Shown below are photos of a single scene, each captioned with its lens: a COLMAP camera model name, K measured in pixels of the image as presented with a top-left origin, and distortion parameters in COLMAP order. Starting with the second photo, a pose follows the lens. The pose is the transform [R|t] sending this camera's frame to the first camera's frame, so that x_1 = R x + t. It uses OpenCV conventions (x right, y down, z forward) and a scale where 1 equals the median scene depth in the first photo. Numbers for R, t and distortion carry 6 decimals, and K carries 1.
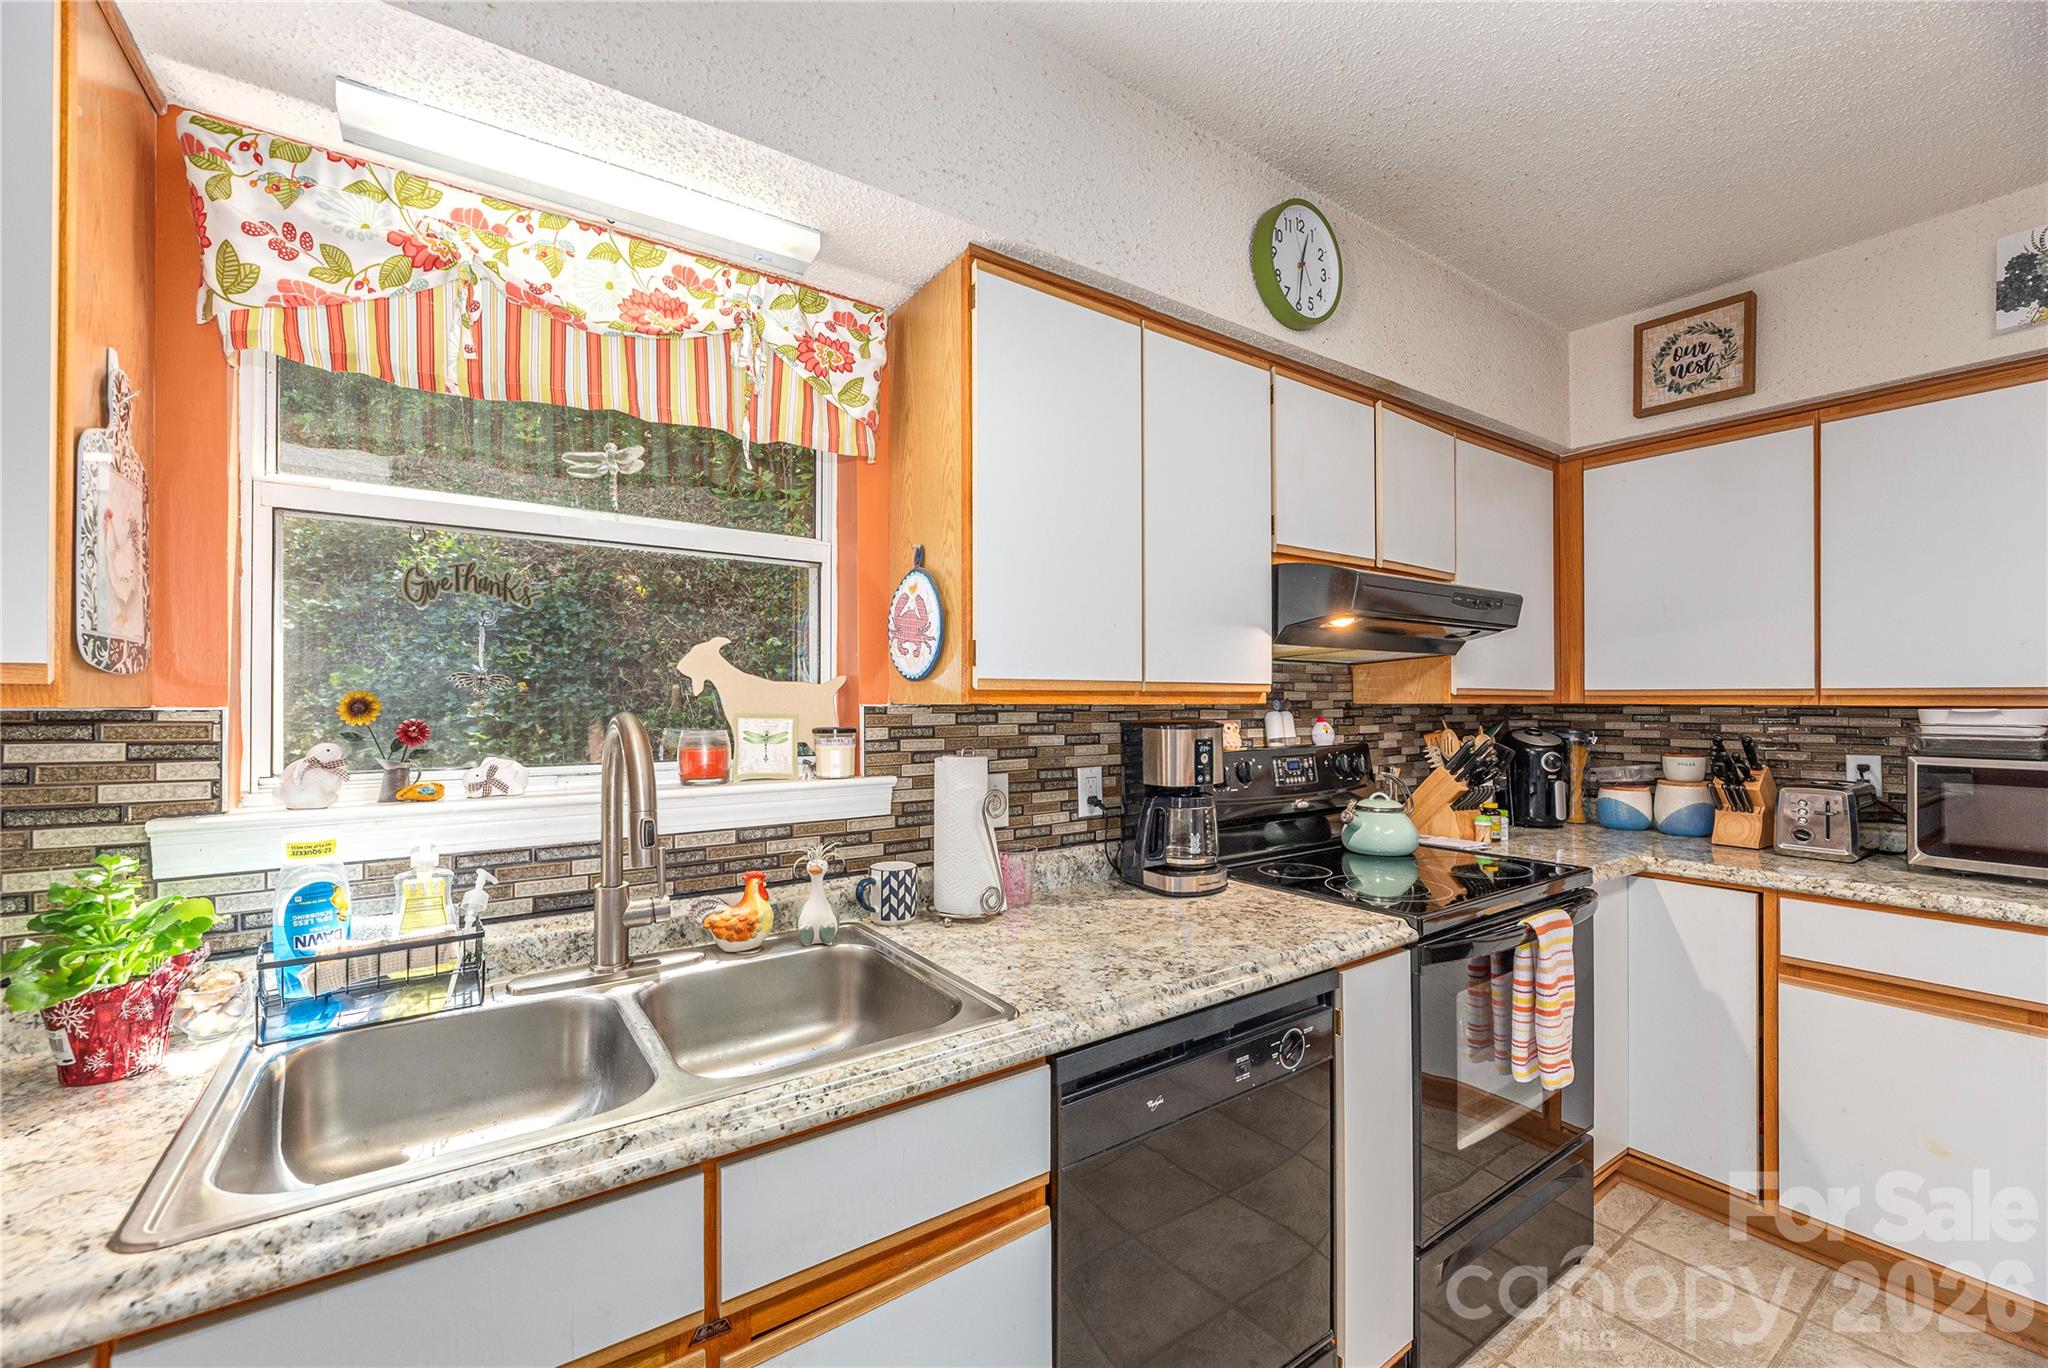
lens RADIAL K [[805.2, 0, 975.4], [0, 805.2, 690.7], [0, 0, 1]] dist [-0.000156, 0.000090]
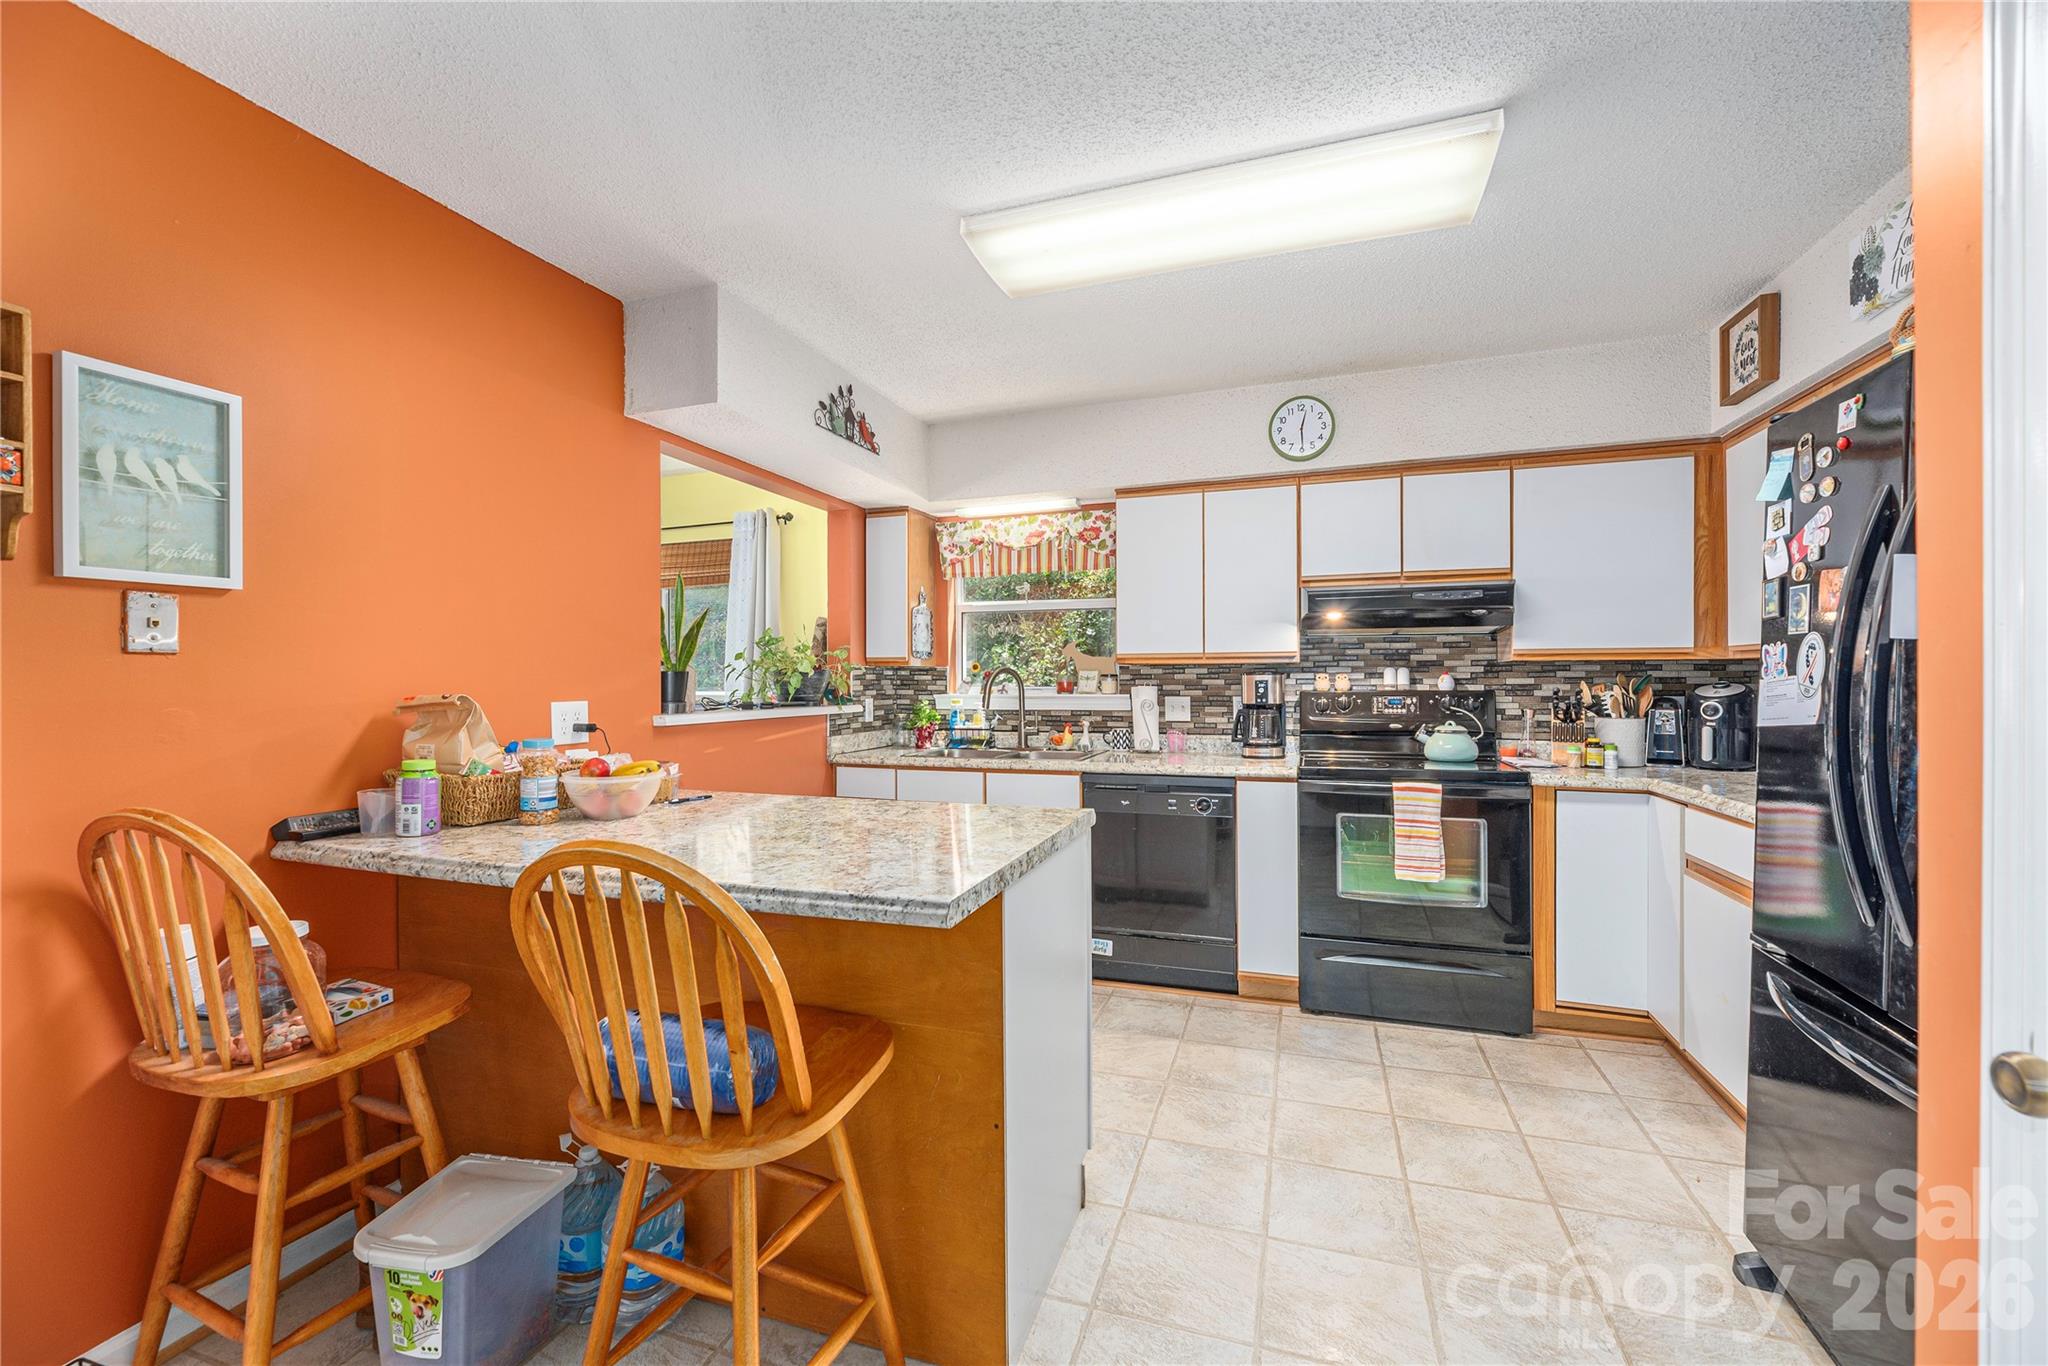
lens RADIAL K [[830.6, 0, 1019.7], [0, 830.6, 678.8], [0, 0, 1]] dist [-0.002739, -0.000028]
pose [[0.589394, -0.003859, -0.807837, 1.665071], [0.011557, 0.999927, 0.003656, 0.044086], [0.807763, -0.011491, 0.589395, -0.721905]]
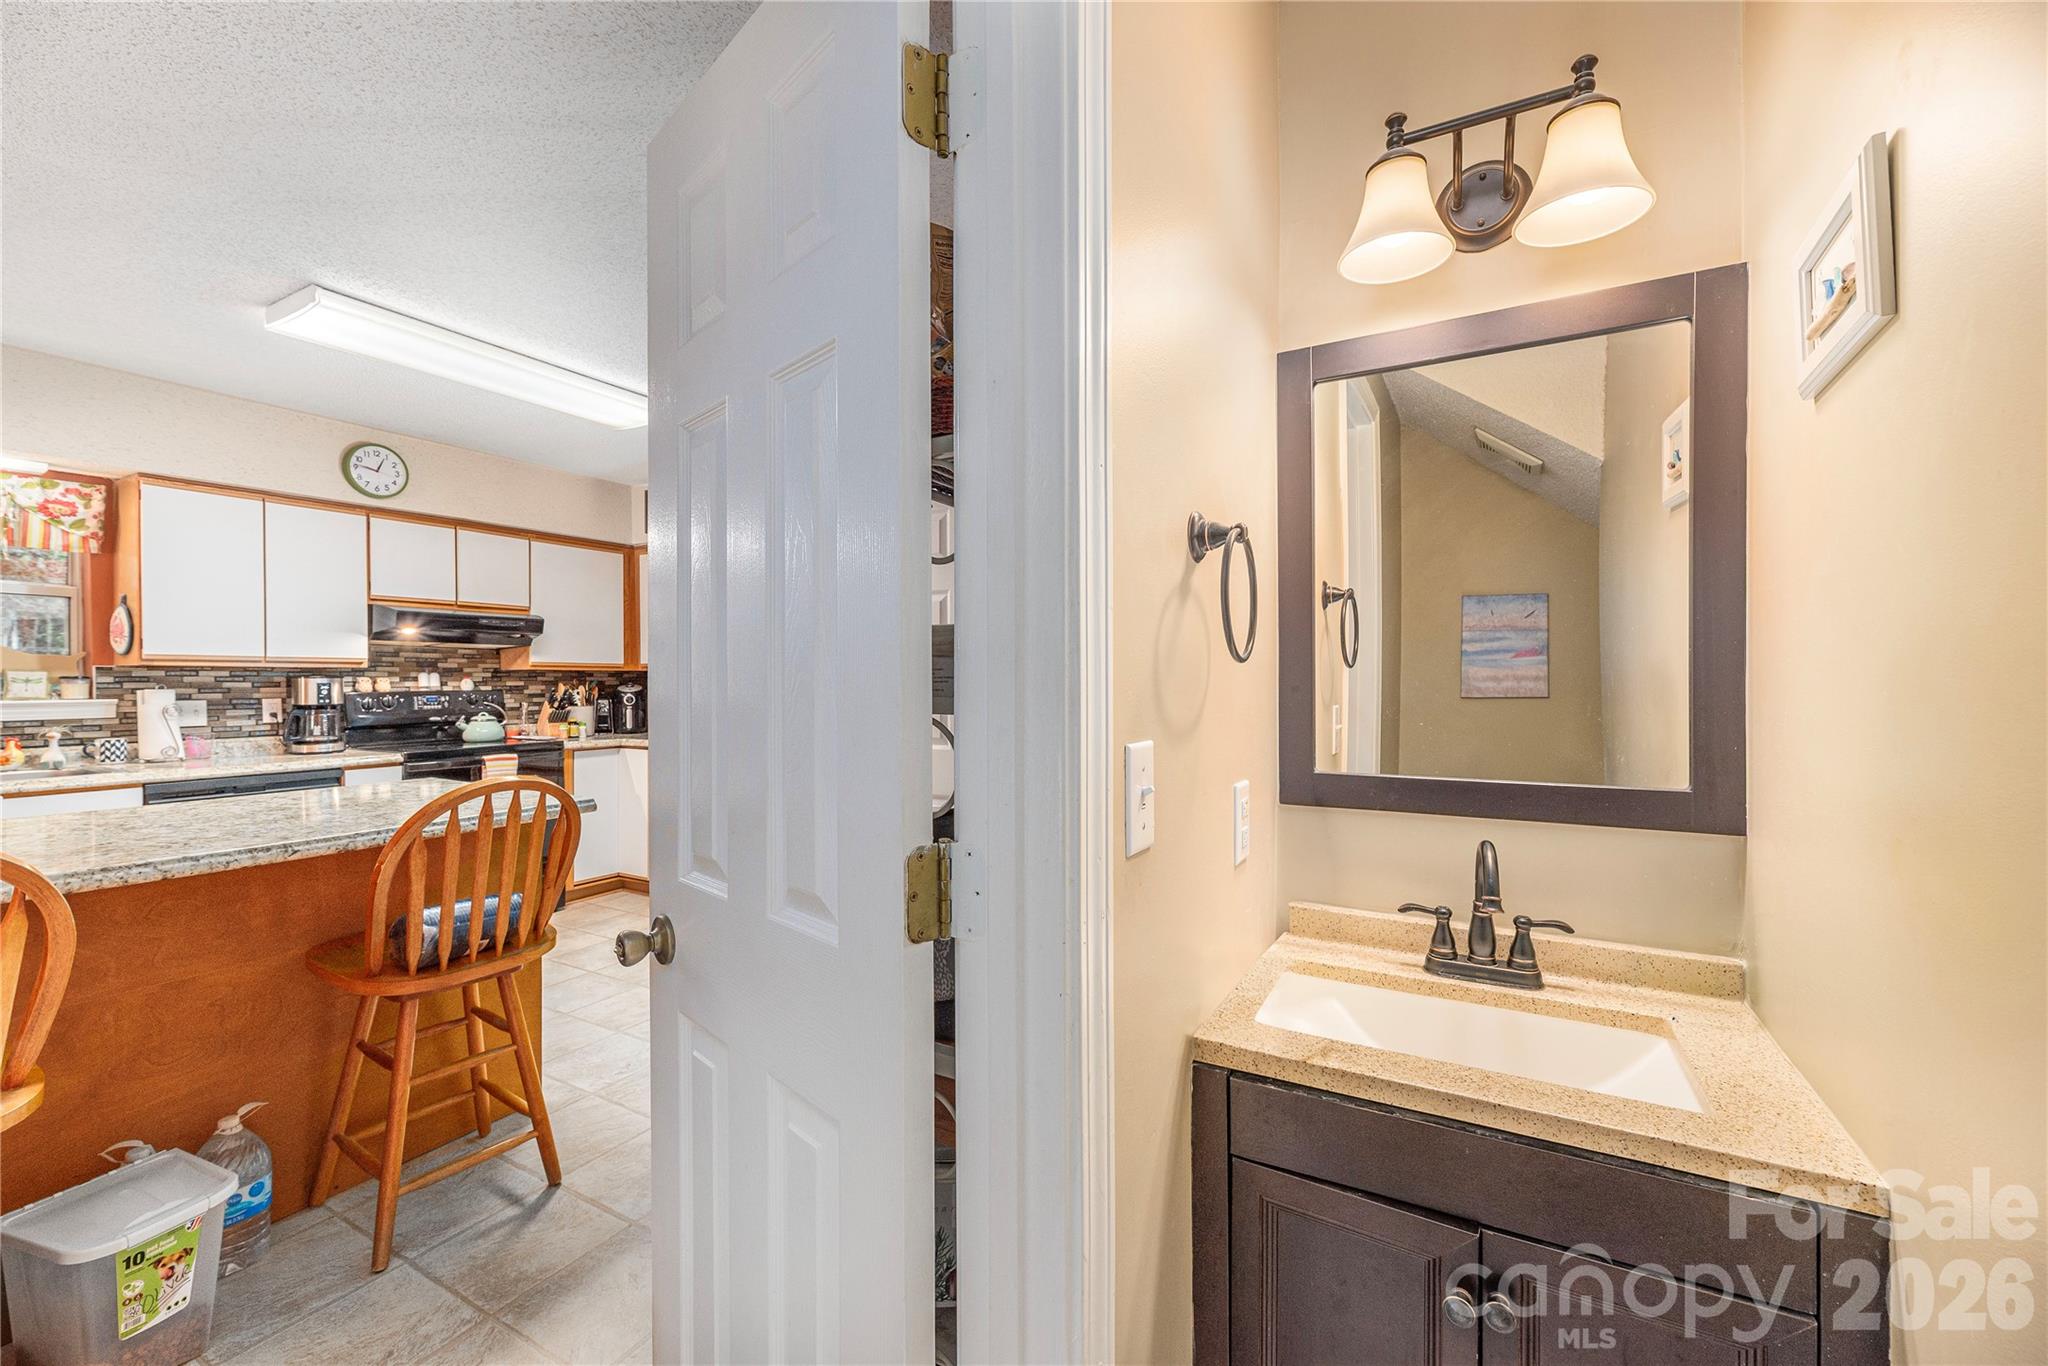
lens RADIAL K [[830.6, 0, 1019.7], [0, 830.6, 678.8], [0, 0, 1]] dist [-0.002739, -0.000028]
pose [[0.897321, -0.003325, 0.441365, 1.041196], [0.000419, 0.999978, 0.006682, 0.036231], [-0.441378, -0.005811, 0.897303, -1.957698]]
